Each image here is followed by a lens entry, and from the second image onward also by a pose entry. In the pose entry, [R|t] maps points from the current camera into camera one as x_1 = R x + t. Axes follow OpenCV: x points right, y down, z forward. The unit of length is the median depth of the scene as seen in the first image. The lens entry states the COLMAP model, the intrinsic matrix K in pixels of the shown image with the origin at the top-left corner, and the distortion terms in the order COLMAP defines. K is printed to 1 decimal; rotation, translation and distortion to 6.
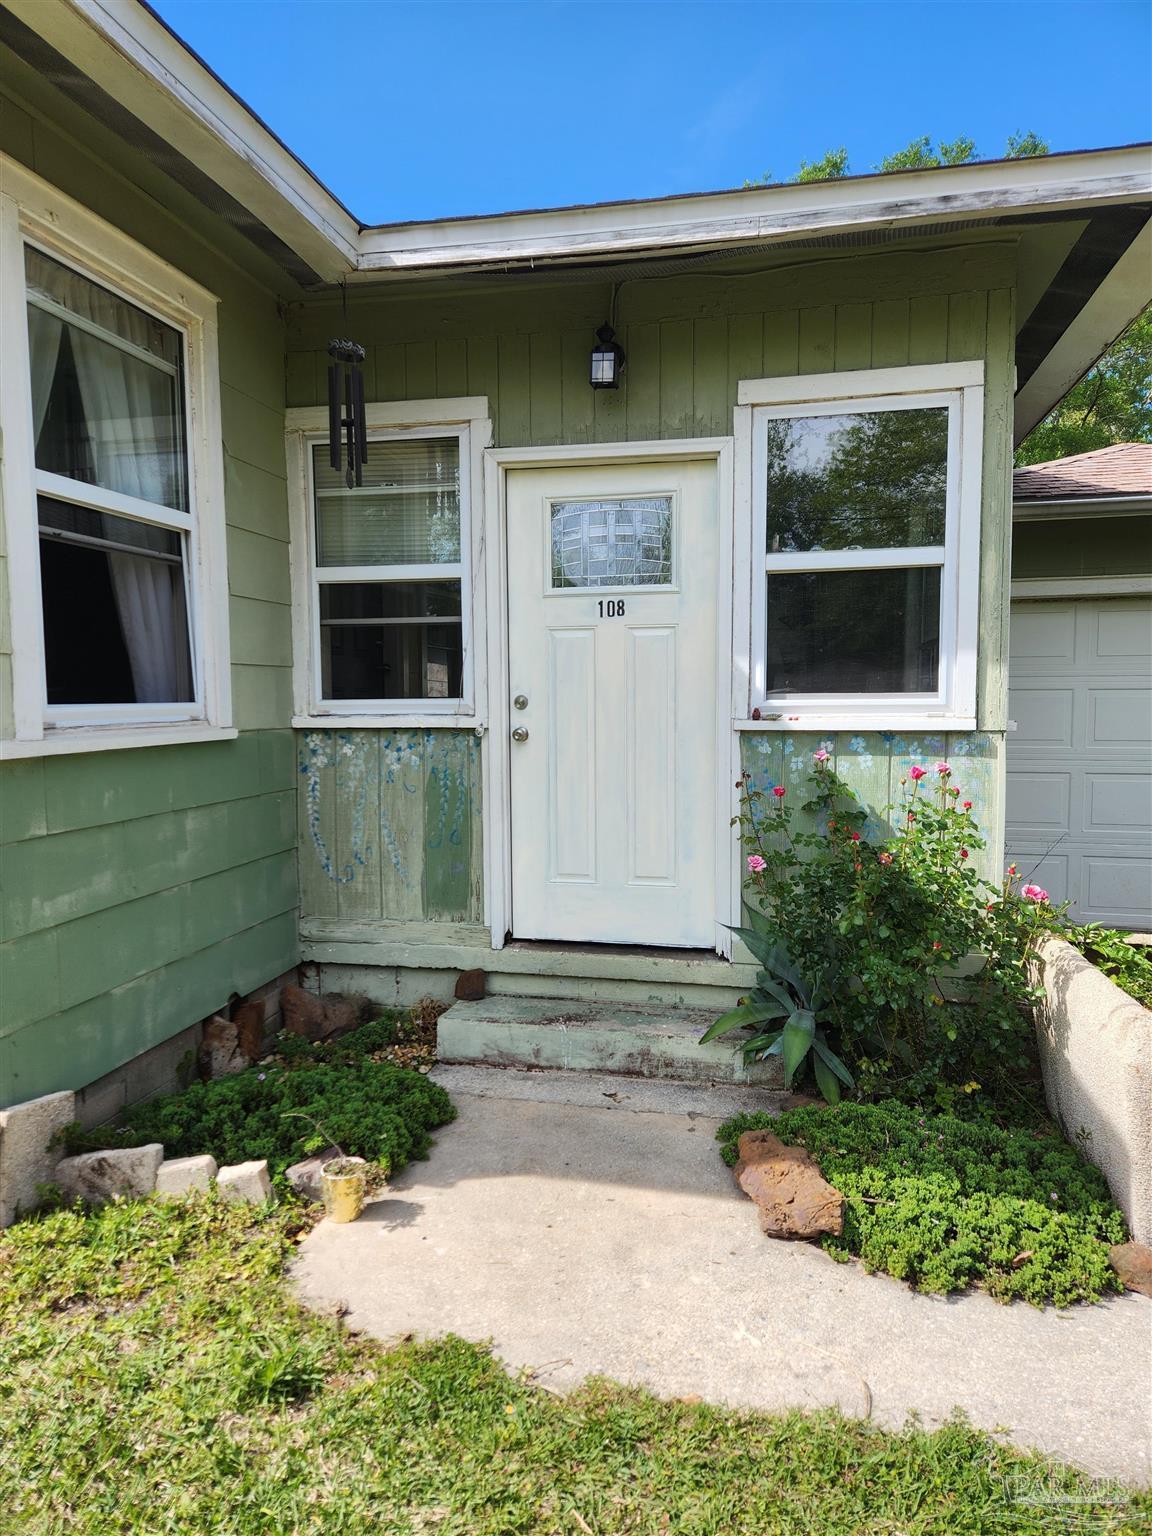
lens RADIAL K [[1026.4, 0, 569.0], [0, 1026.4, 768.0], [0, 0, 1]] dist [0.061608, -0.035062]
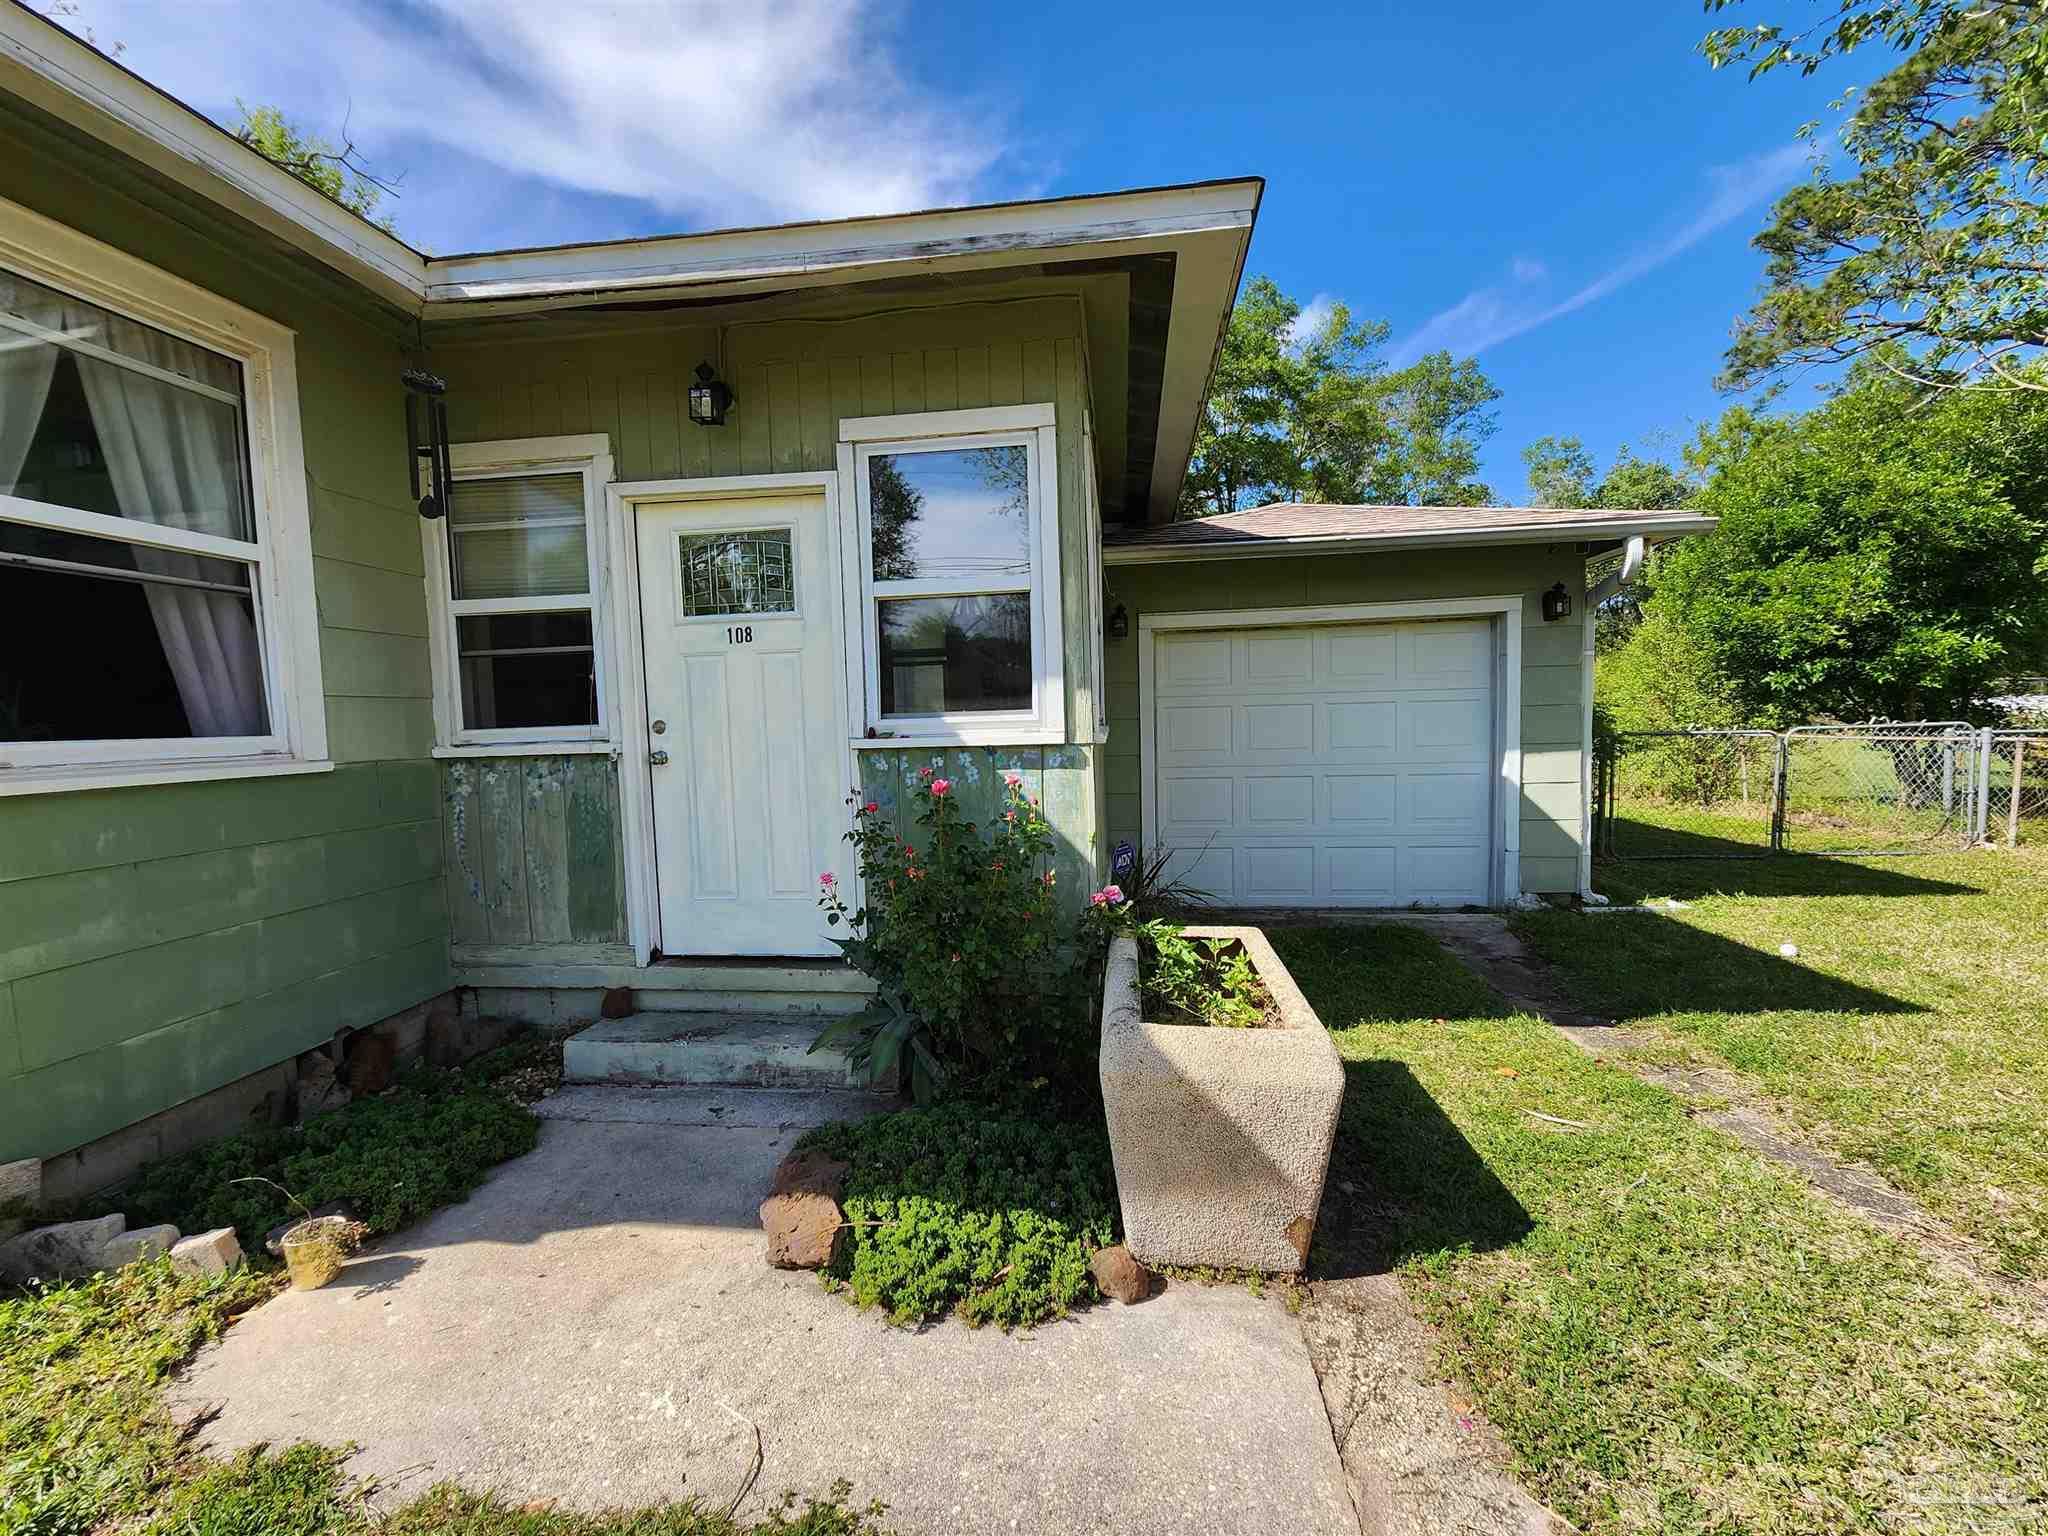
lens RADIAL K [[843.7, 0, 1022.7], [0, 843.7, 771.6], [0, 0, 1]] dist [-0.001165, -0.001606]
pose [[0.994536, -0.029356, 0.100185, 0.261447], [0.030543, 0.999480, -0.010331, 0.000746], [-0.099830, 0.013334, 0.994915, 0.133330]]
